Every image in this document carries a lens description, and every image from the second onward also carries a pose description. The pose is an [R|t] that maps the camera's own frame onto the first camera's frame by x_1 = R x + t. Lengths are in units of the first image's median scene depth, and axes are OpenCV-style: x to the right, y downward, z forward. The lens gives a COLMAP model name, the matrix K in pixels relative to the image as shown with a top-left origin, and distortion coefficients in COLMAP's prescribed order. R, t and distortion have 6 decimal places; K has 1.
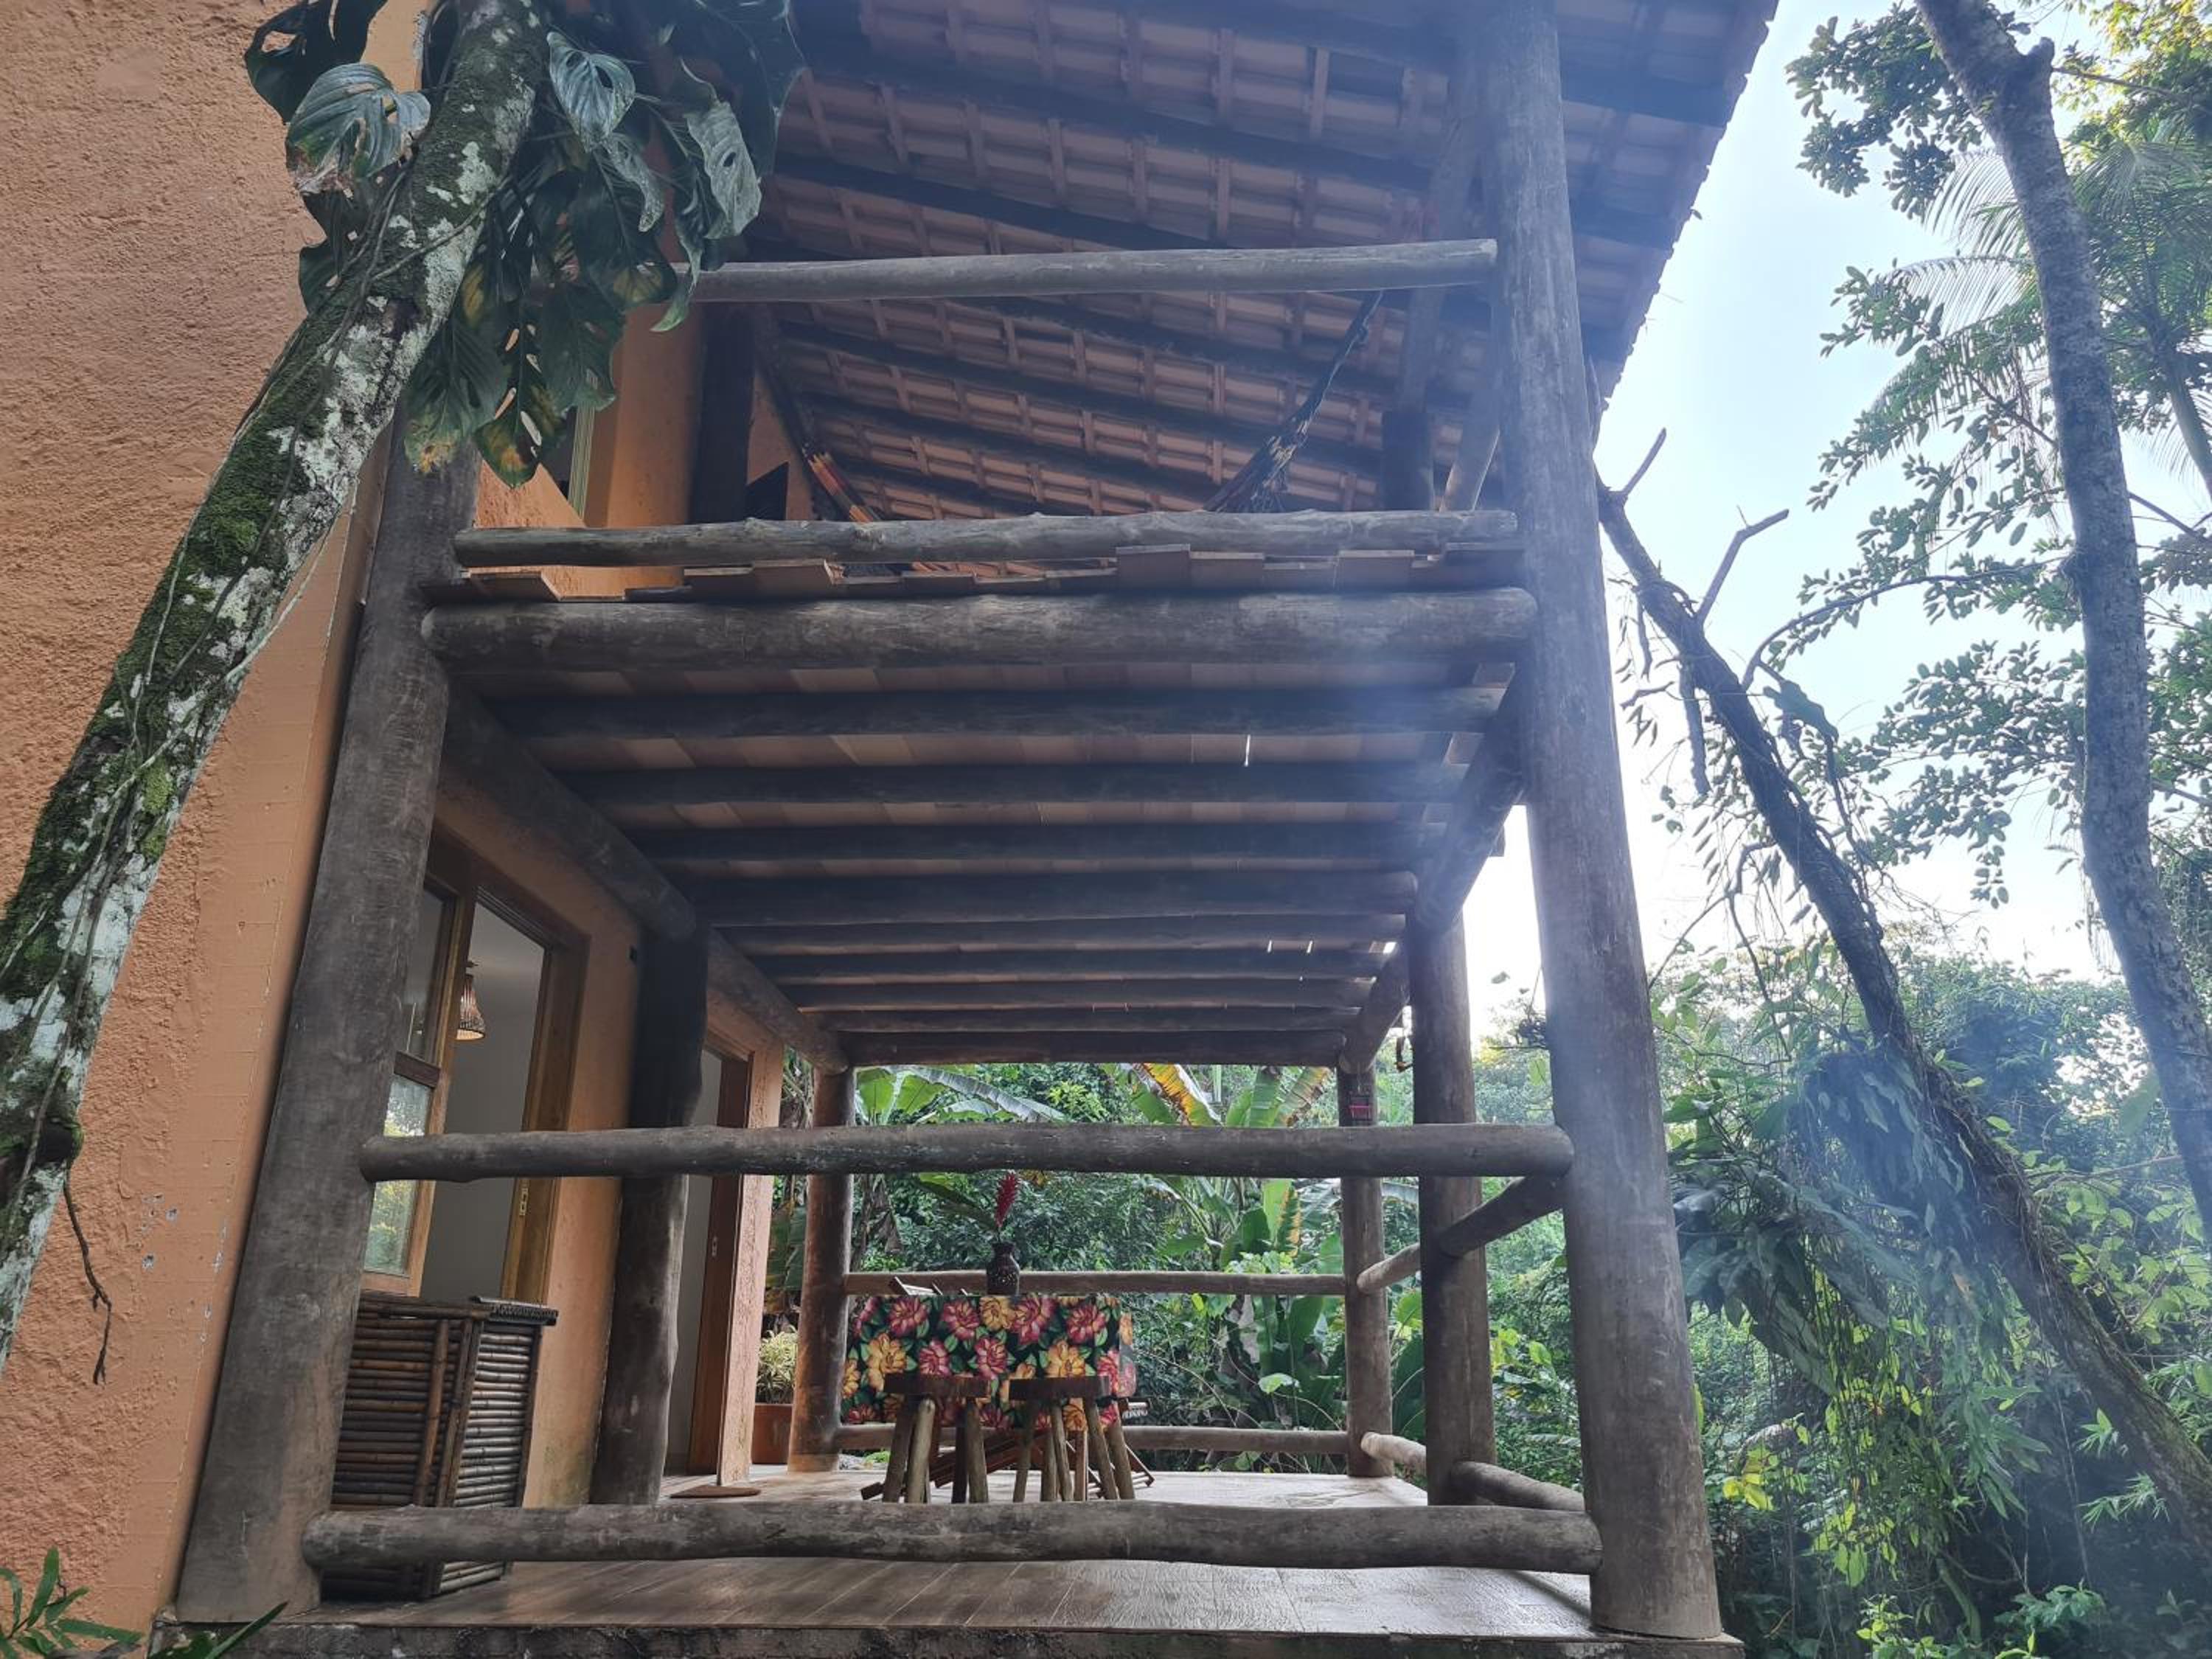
lens RADIAL K [[1642.2, 0, 1099.3], [0, 1642.2, 812.9], [0, 0, 1]] dist [0.051246, 0.003559]
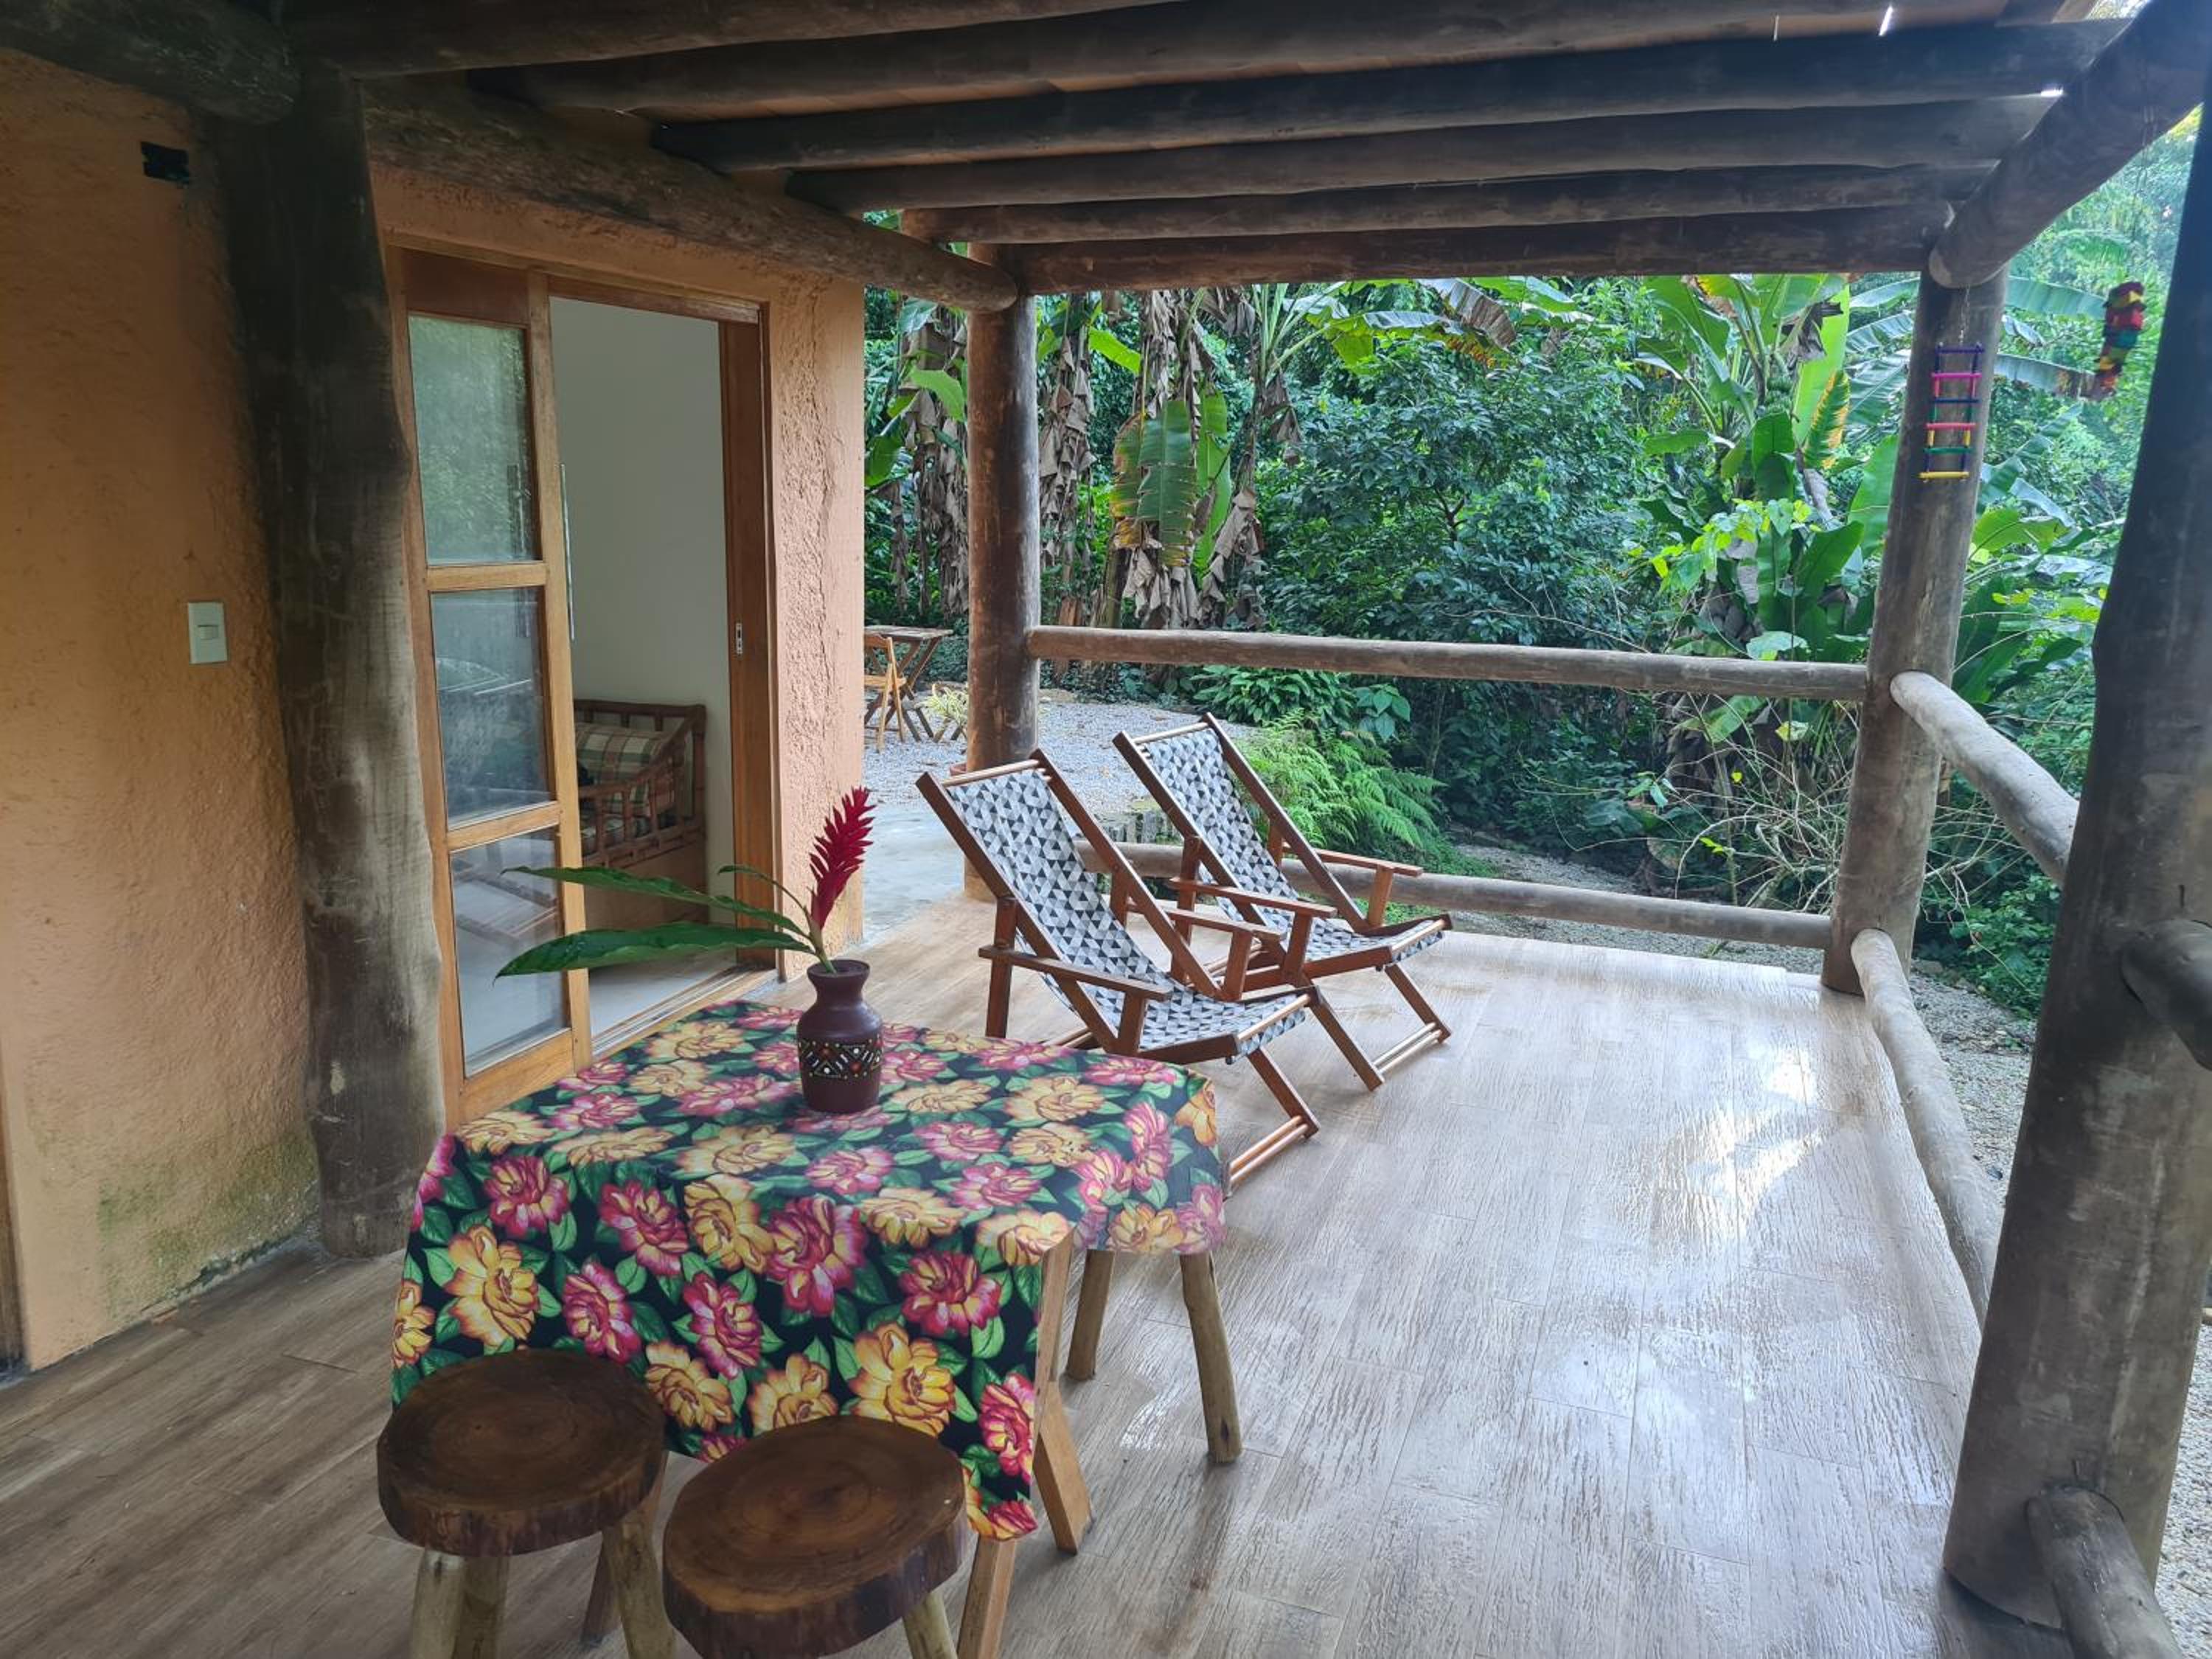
lens RADIAL K [[1642.2, 0, 1088.1], [0, 1642.2, 830.4], [0, 0, 1]] dist [0.051246, 0.003559]
pose [[0.953227, 0.074365, -0.292964, 0.116058], [0.083748, 0.866330, 0.492401, 0.051504], [0.290421, -0.493905, 0.819581, 0.767420]]
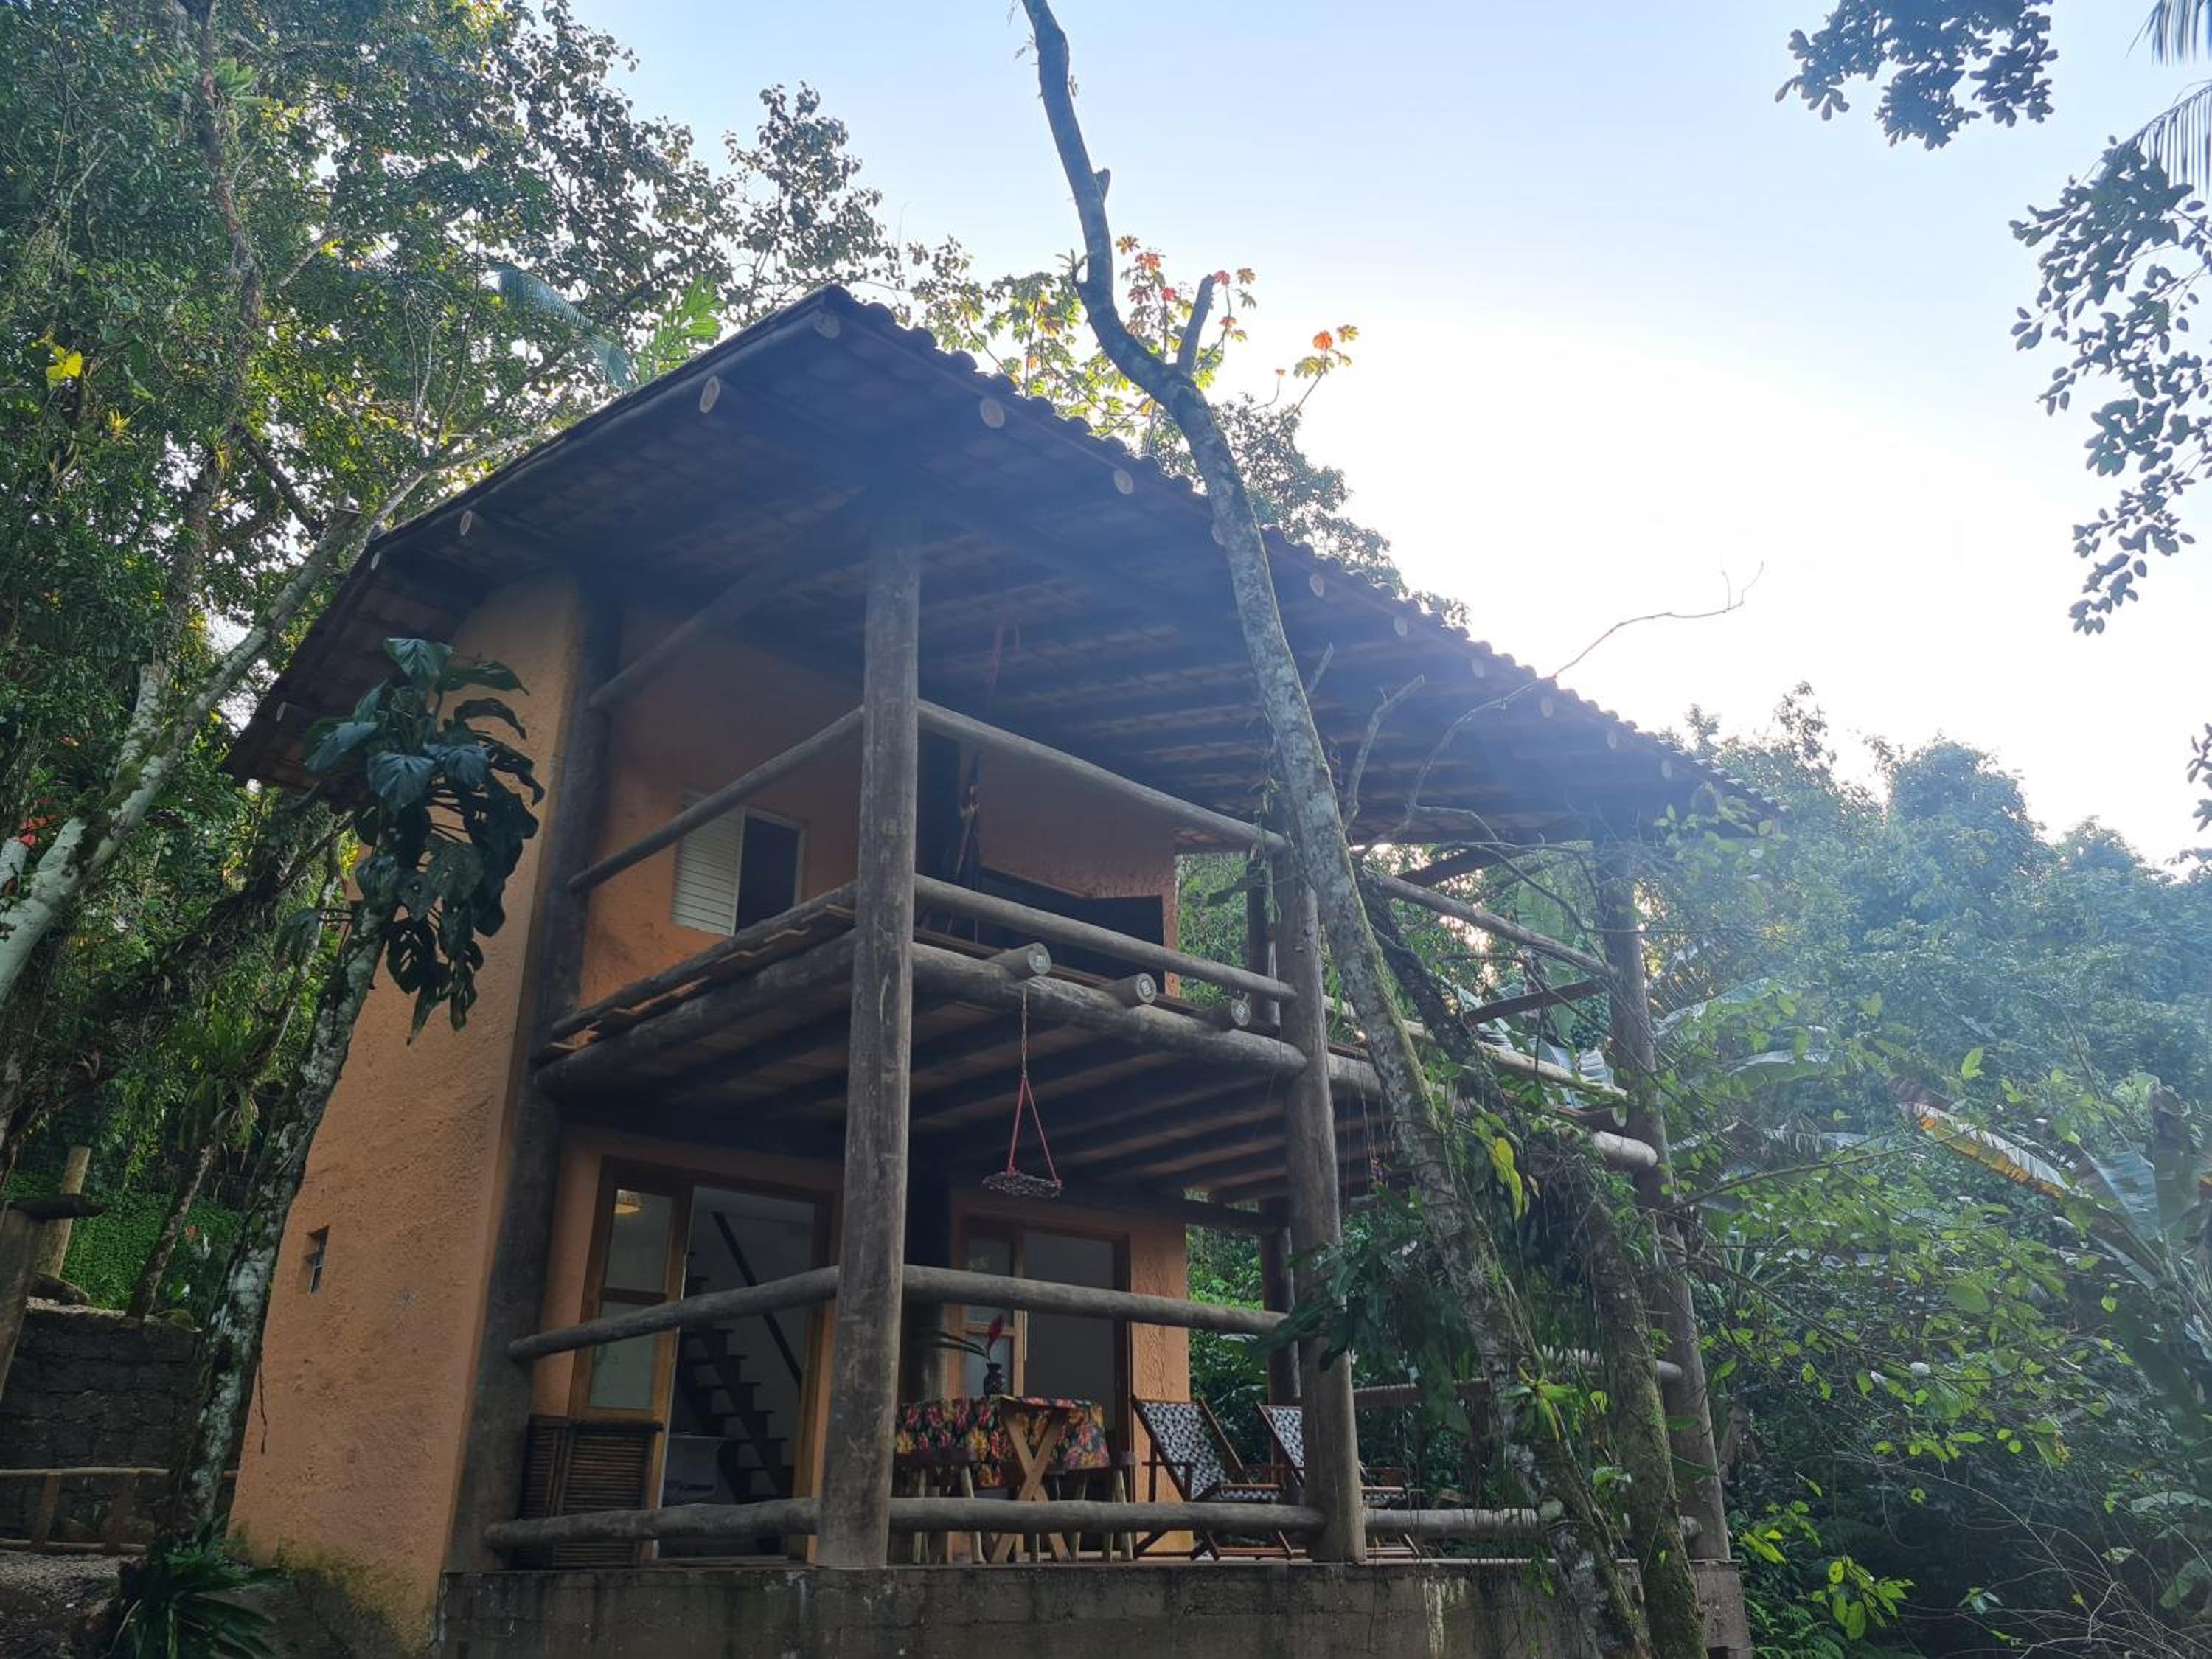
lens RADIAL K [[1642.2, 0, 1106.9], [0, 1642.2, 824.2], [0, 0, 1]] dist [0.051246, 0.003559]
pose [[0.714868, -0.290740, -0.635951, 1.179336], [0.237207, 0.956365, -0.170581, 0.079932], [0.657796, -0.028909, 0.752641, -0.040729]]
